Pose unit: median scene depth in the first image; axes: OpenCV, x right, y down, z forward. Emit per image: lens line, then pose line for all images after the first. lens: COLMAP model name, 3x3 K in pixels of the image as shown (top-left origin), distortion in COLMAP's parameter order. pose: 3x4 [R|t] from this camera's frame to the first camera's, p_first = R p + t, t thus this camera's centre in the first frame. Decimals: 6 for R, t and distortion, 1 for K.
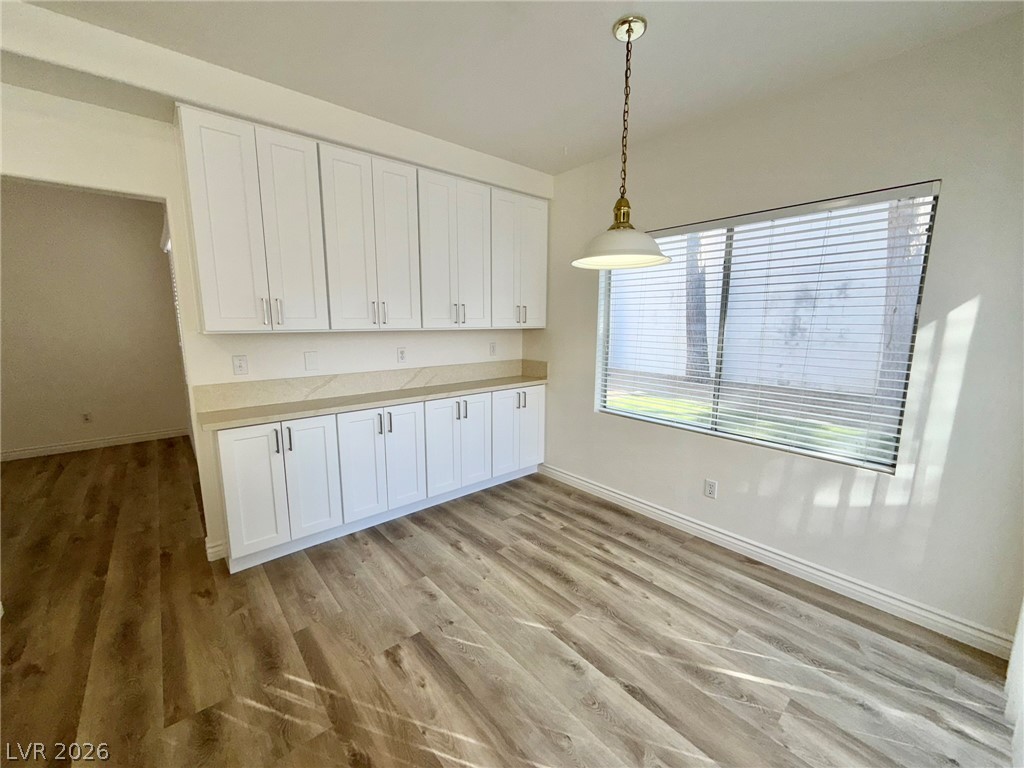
lens RADIAL K [[408.2, 0, 509.1], [0, 408.2, 384.5], [0, 0, 1]] dist [0.000151, 0.000386]
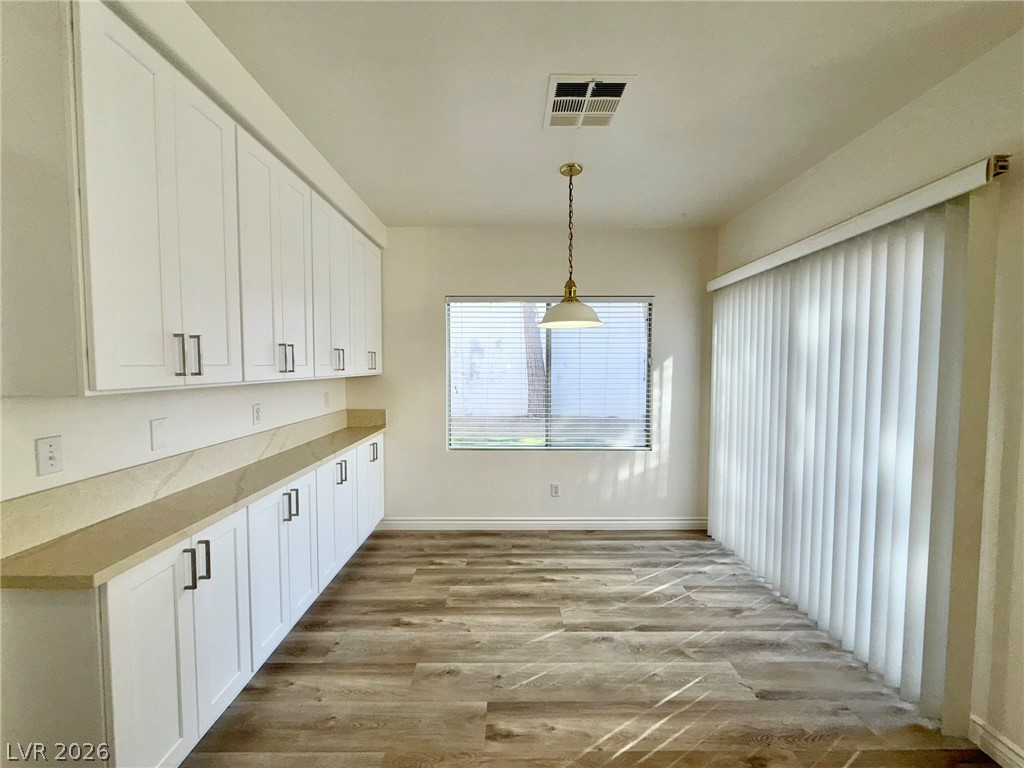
lens RADIAL K [[408.2, 0, 509.1], [0, 408.2, 384.5], [0, 0, 1]] dist [0.000151, 0.000386]
pose [[0.647544, -0.037413, 0.761109, -0.727050], [0.119668, 0.991394, -0.053080, -0.042931], [-0.752573, 0.125452, 0.646449, 0.234064]]
